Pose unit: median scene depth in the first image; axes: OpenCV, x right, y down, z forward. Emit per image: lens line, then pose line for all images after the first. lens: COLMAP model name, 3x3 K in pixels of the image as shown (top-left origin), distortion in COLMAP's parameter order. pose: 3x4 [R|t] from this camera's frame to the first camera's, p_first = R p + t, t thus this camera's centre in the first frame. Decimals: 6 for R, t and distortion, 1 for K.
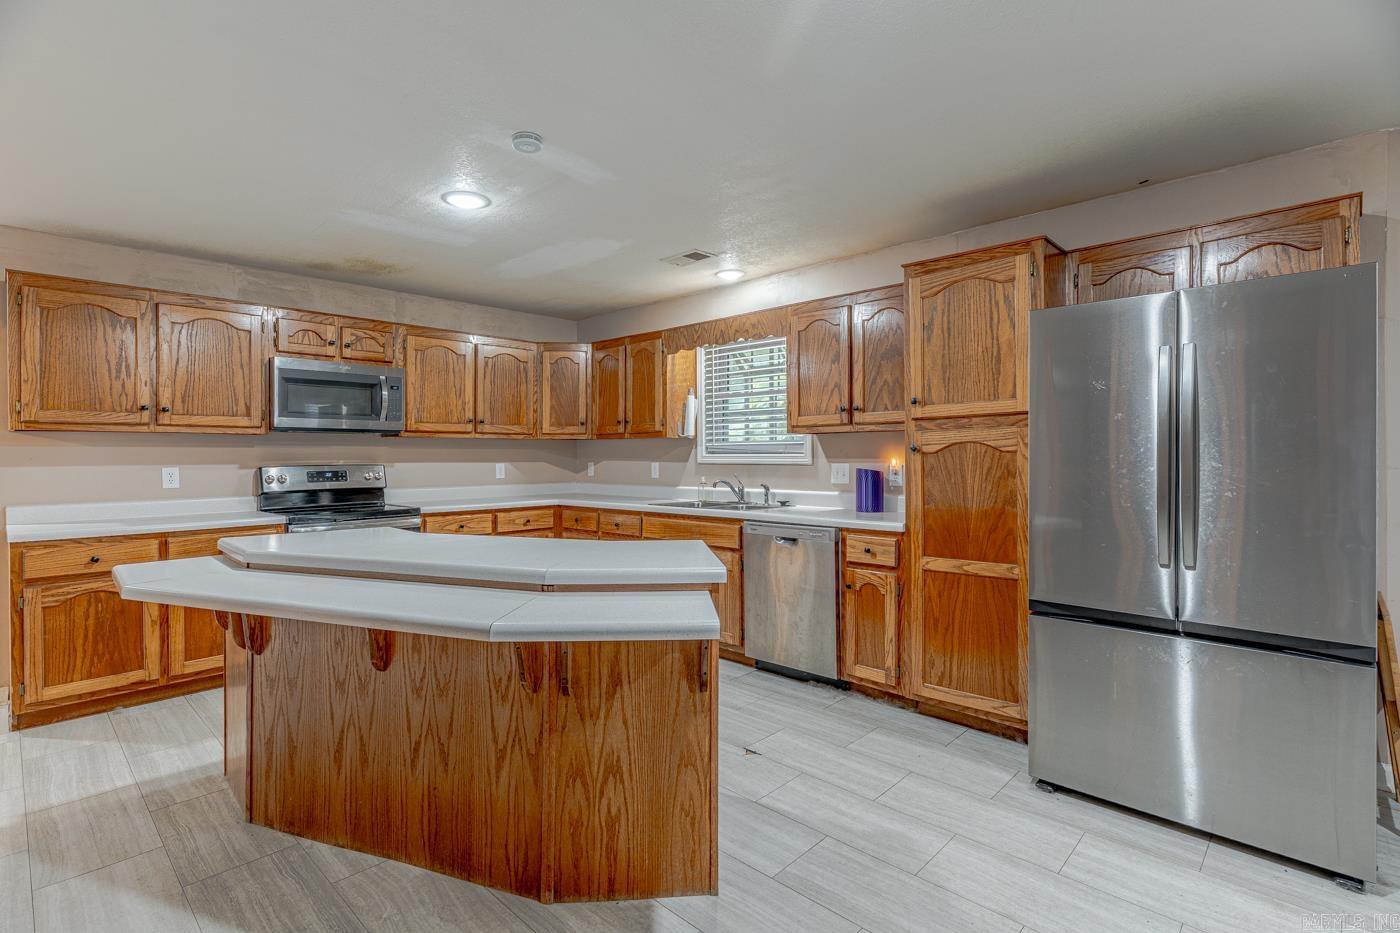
lens RADIAL K [[668.6, 0, 689.2], [0, 668.6, 453.6], [0, 0, 1]] dist [0.001220, 0.000694]
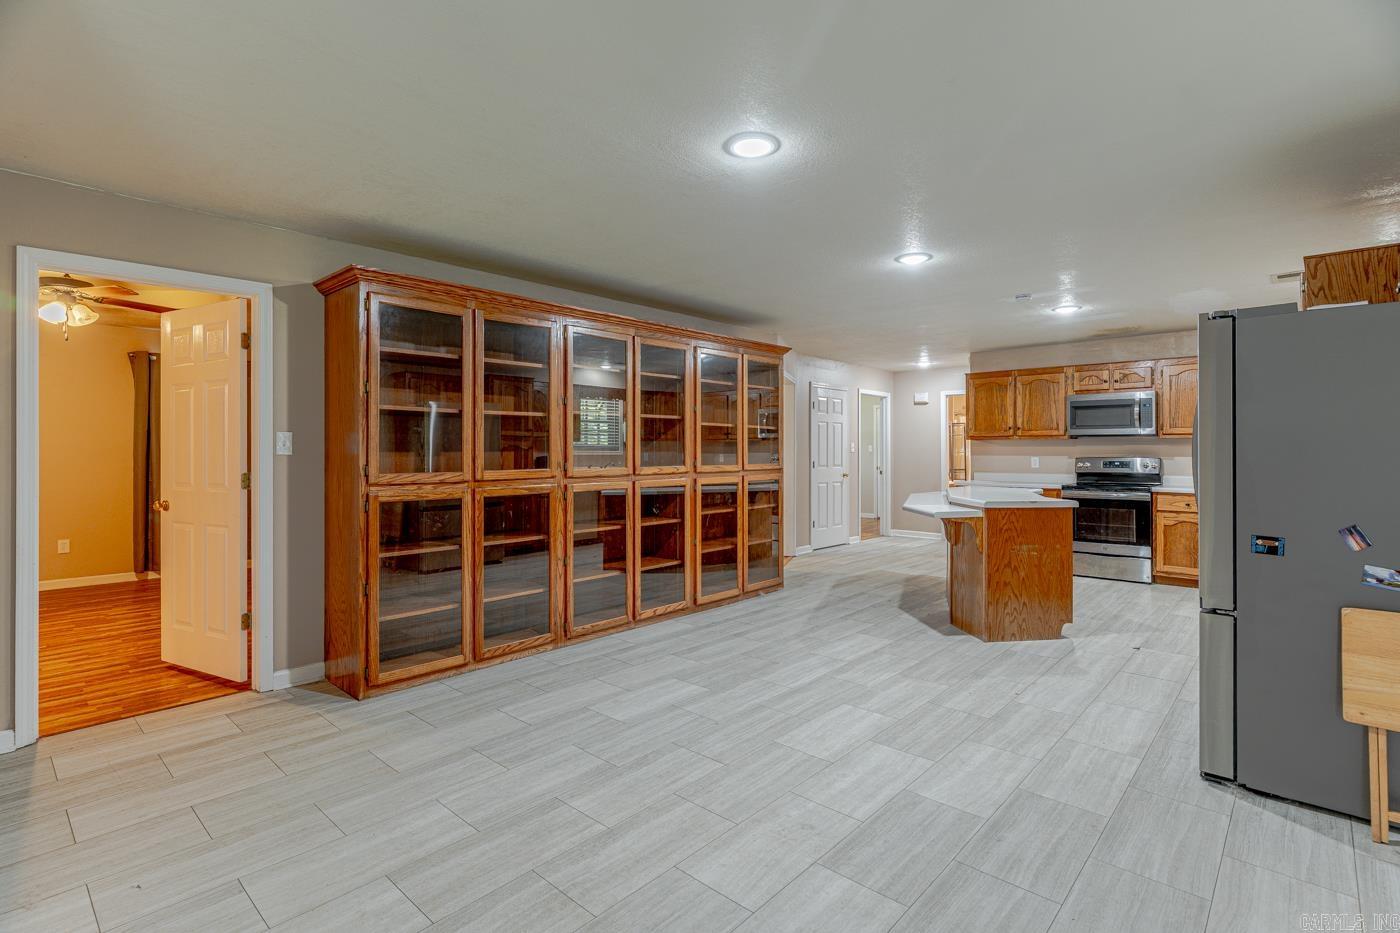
lens RADIAL K [[668.6, 0, 701.5], [0, 668.6, 454.1], [0, 0, 1]] dist [0.001220, 0.000694]
pose [[0.033624, 0.007745, -0.999405, 1.295417], [0.000465, 0.999970, 0.007765, -0.004147], [0.999434, -0.000726, 0.033619, -0.028872]]
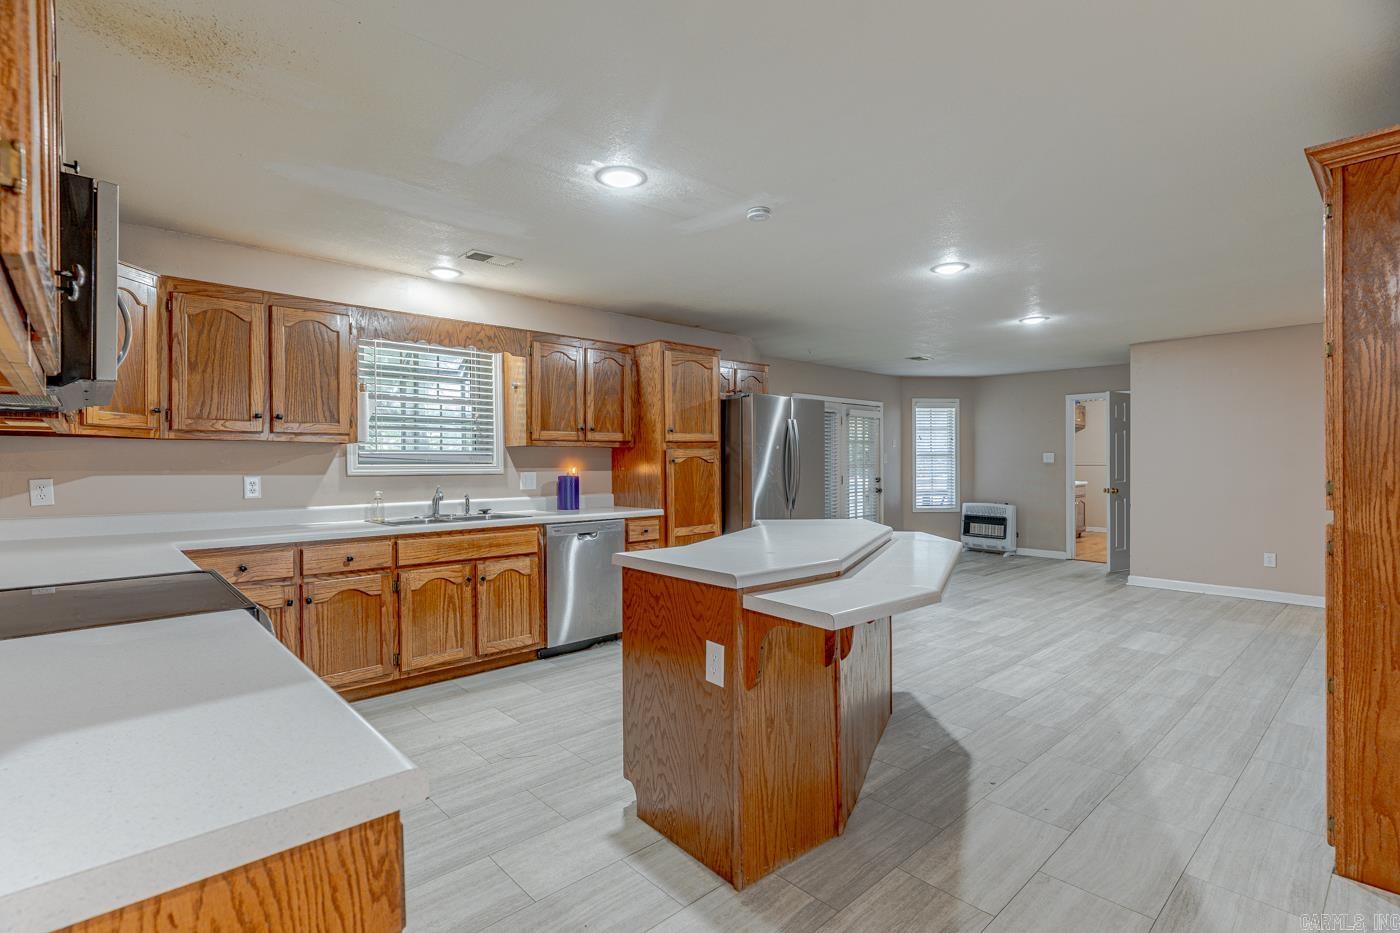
lens RADIAL K [[668.6, 0, 692.3], [0, 668.6, 465.3], [0, 0, 1]] dist [0.001220, 0.000694]
pose [[0.059800, 0.002792, 0.998206, -1.122278], [0.002490, 0.999993, -0.002946, 0.007964], [-0.998207, 0.002661, 0.059793, 0.786304]]
